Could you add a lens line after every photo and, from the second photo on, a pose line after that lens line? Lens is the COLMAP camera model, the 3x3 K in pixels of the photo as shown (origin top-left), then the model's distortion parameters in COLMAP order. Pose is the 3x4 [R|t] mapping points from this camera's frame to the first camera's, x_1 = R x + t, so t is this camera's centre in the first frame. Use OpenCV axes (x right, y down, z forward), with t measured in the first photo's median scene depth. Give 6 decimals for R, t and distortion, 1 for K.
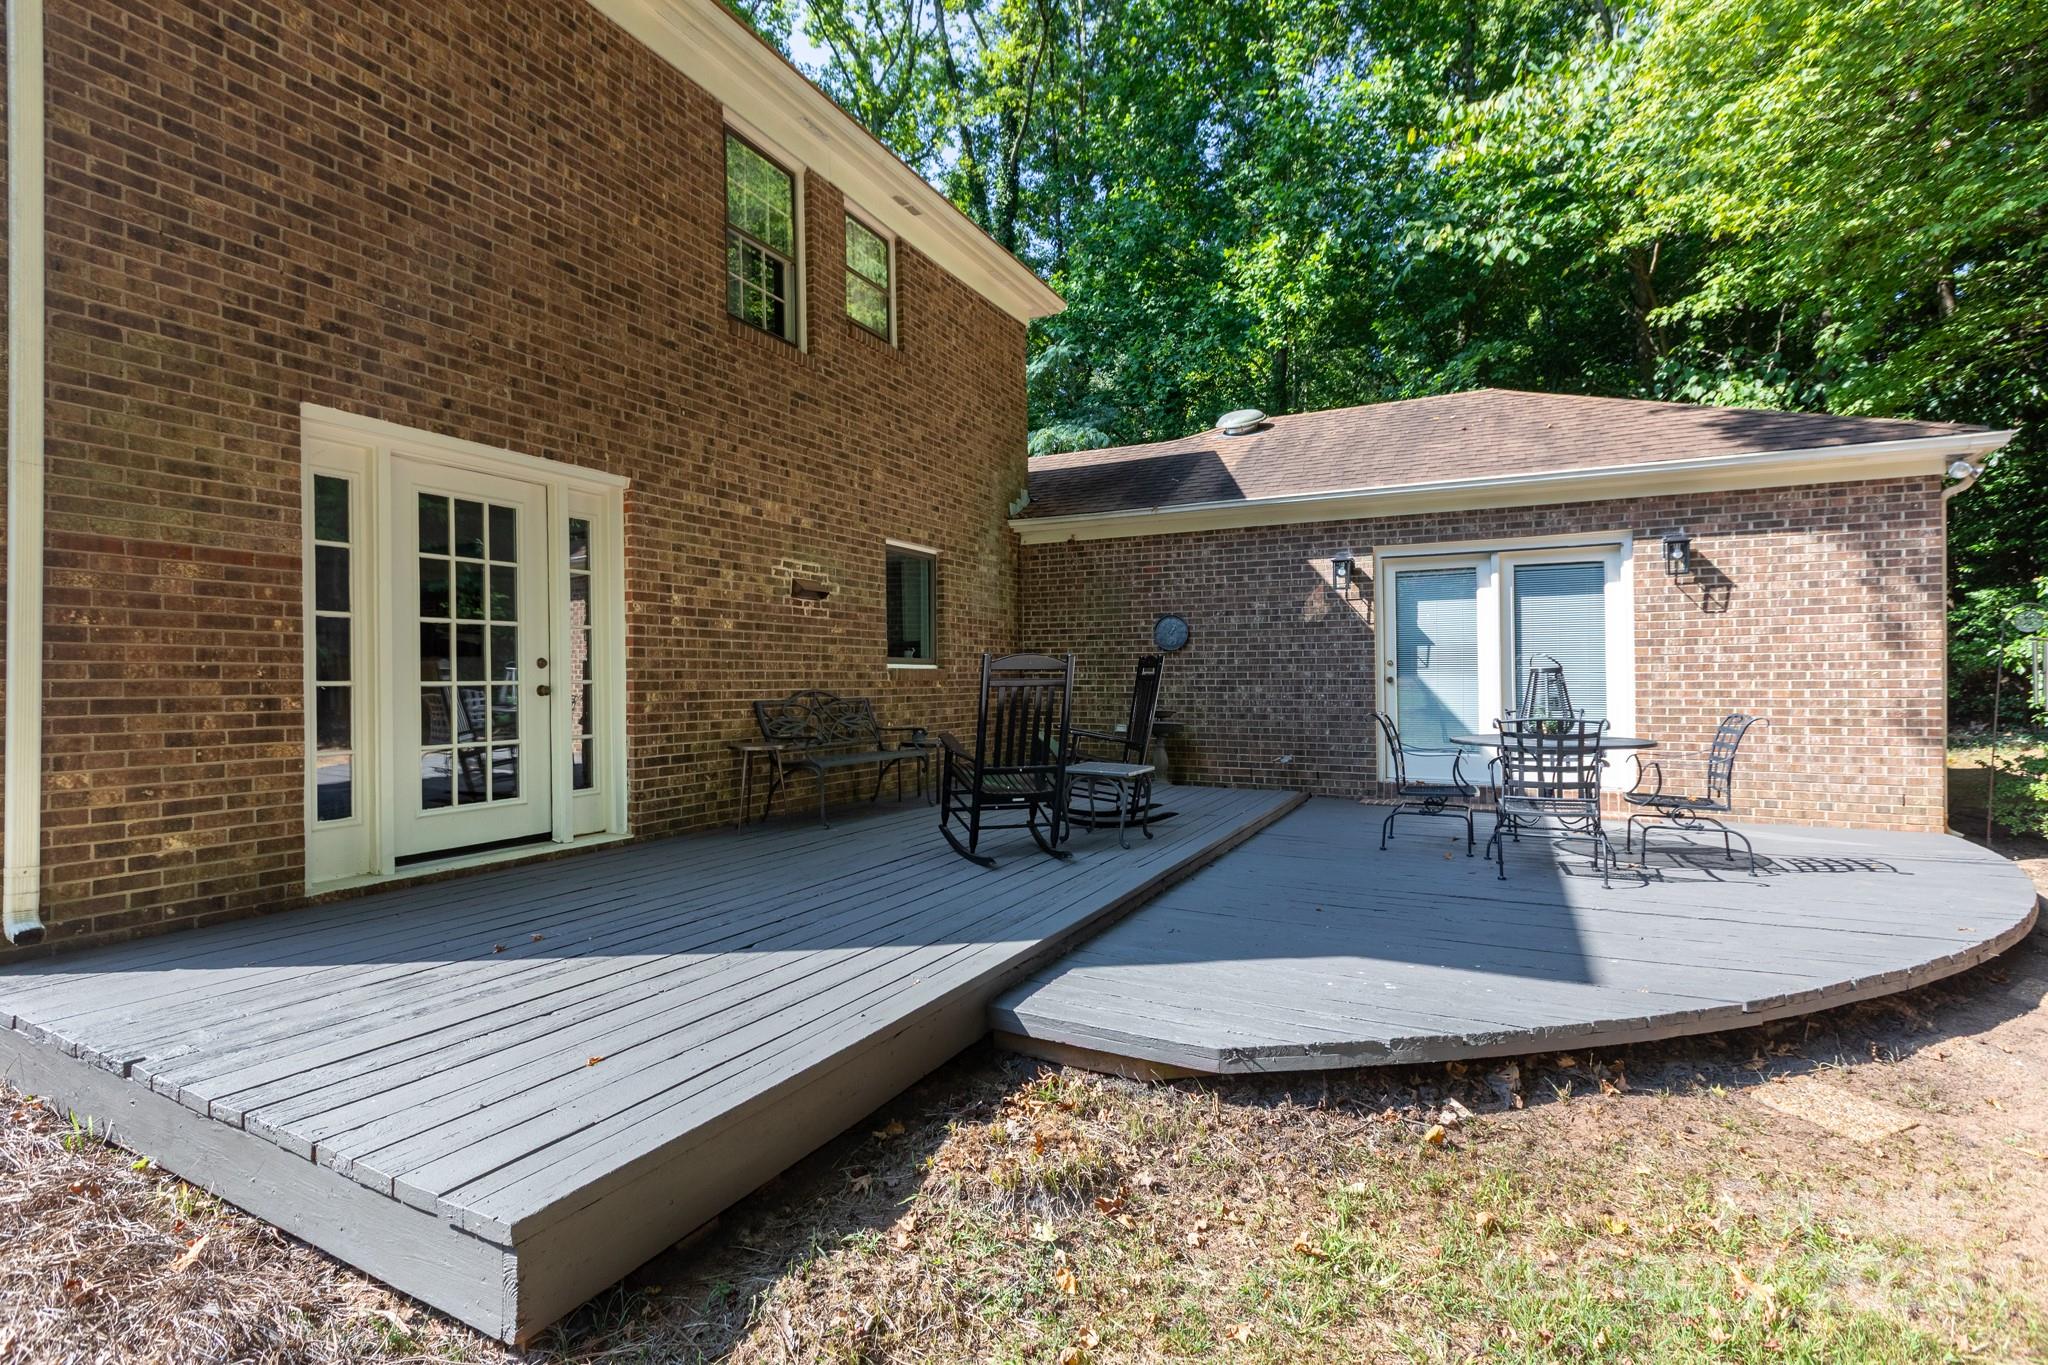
lens RADIAL K [[953.4, 0, 1017.9], [0, 953.4, 685.8], [0, 0, 1]] dist [0.002737, -0.000227]
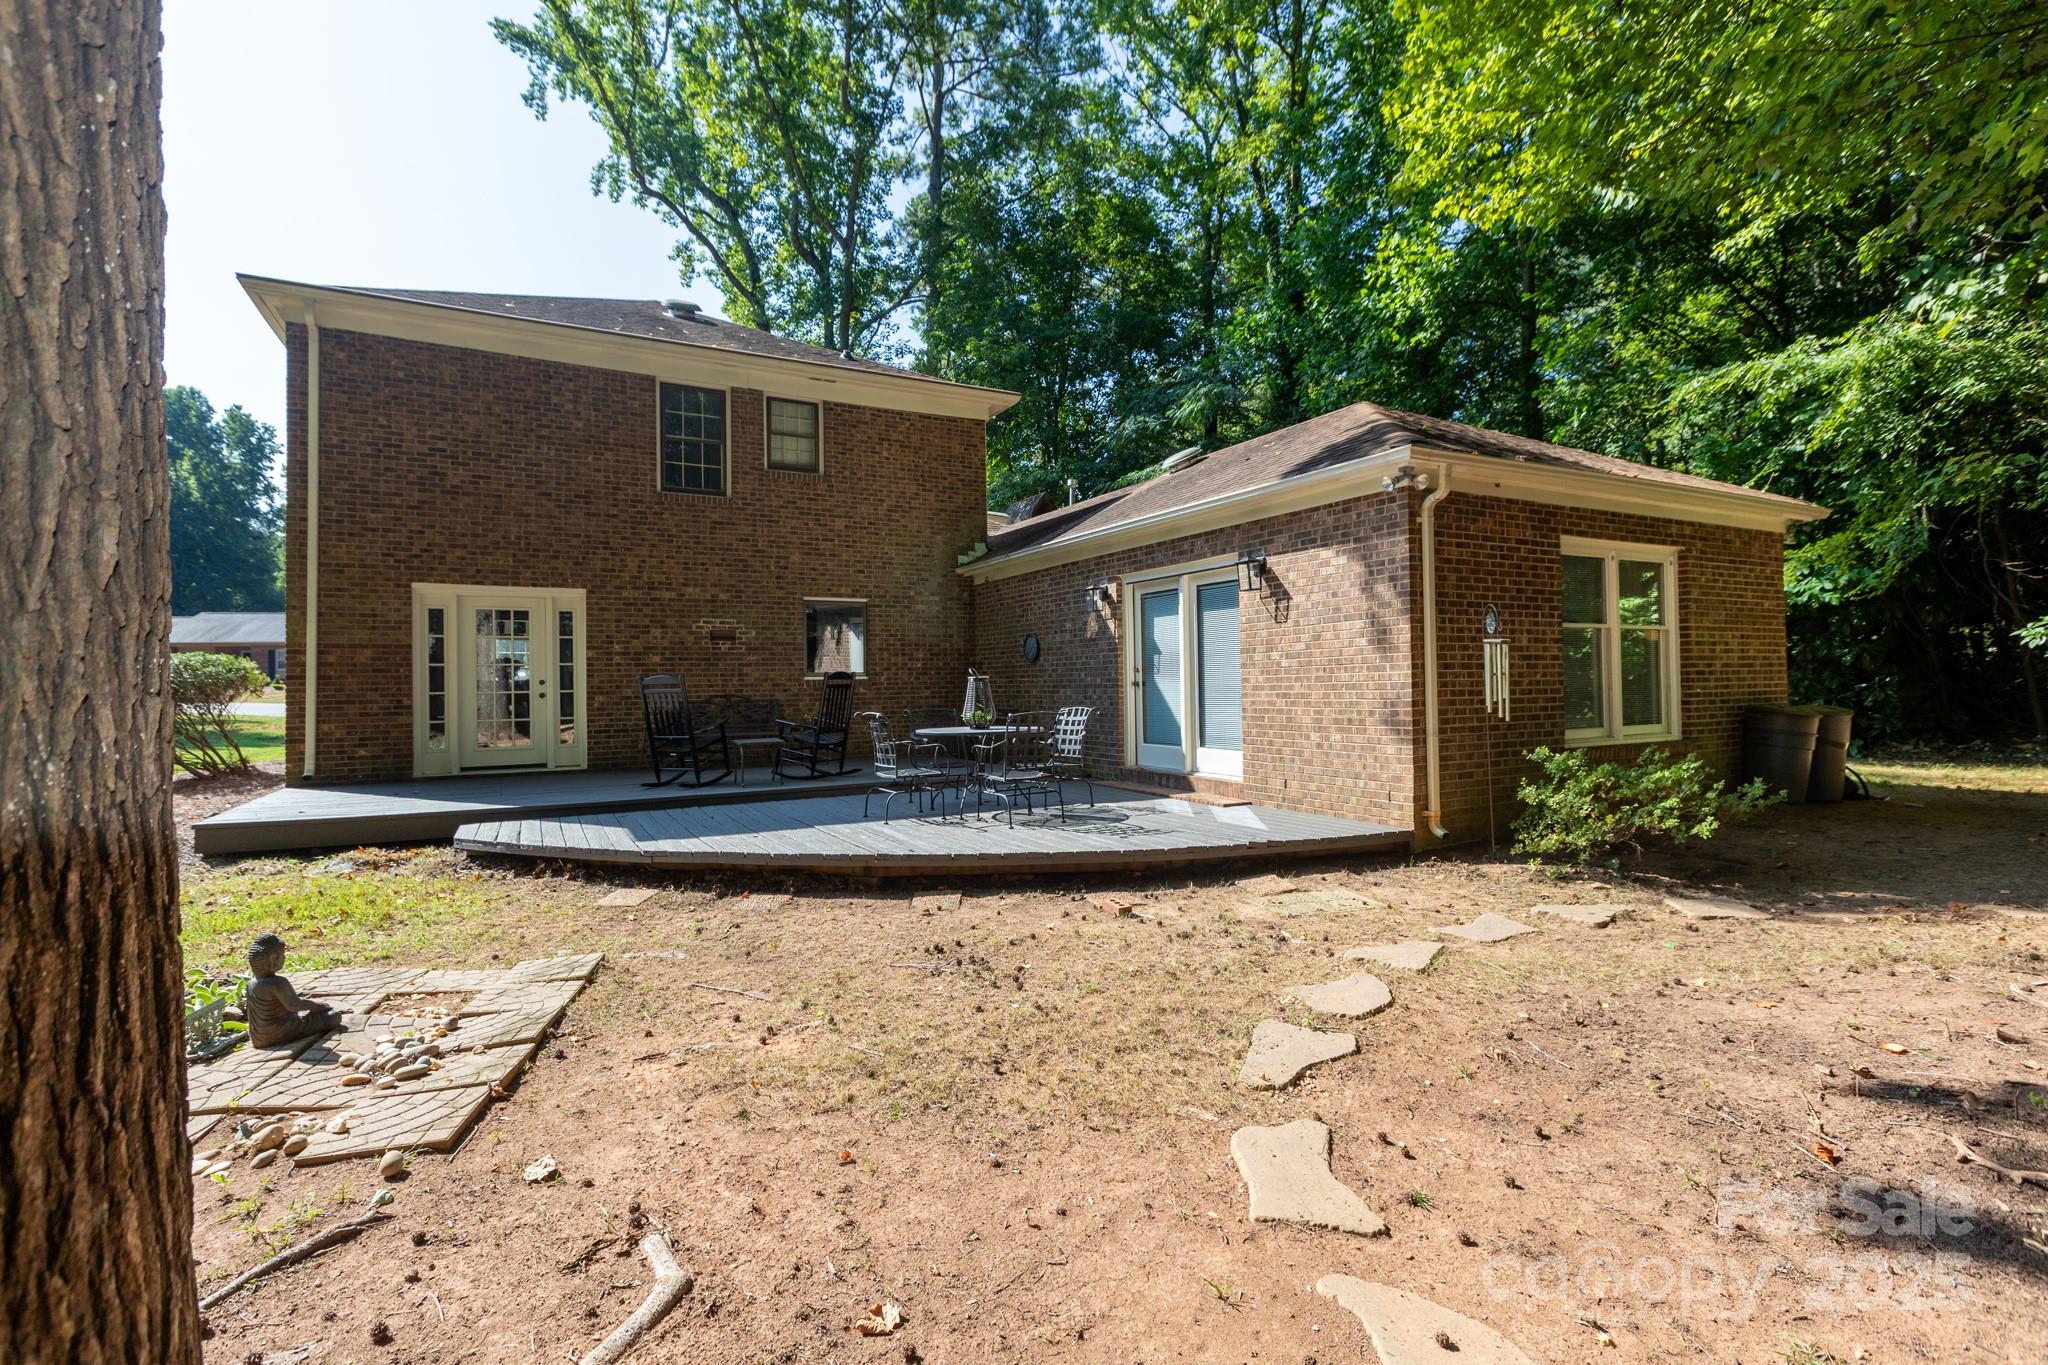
lens RADIAL K [[953.4, 0, 1033.2], [0, 953.4, 680.4], [0, 0, 1]] dist [0.002737, -0.000227]
pose [[0.824382, -0.010662, -0.565933, 1.180940], [0.007939, 0.999942, -0.007274, -0.003405], [0.565978, 0.001504, 0.824419, -0.091125]]
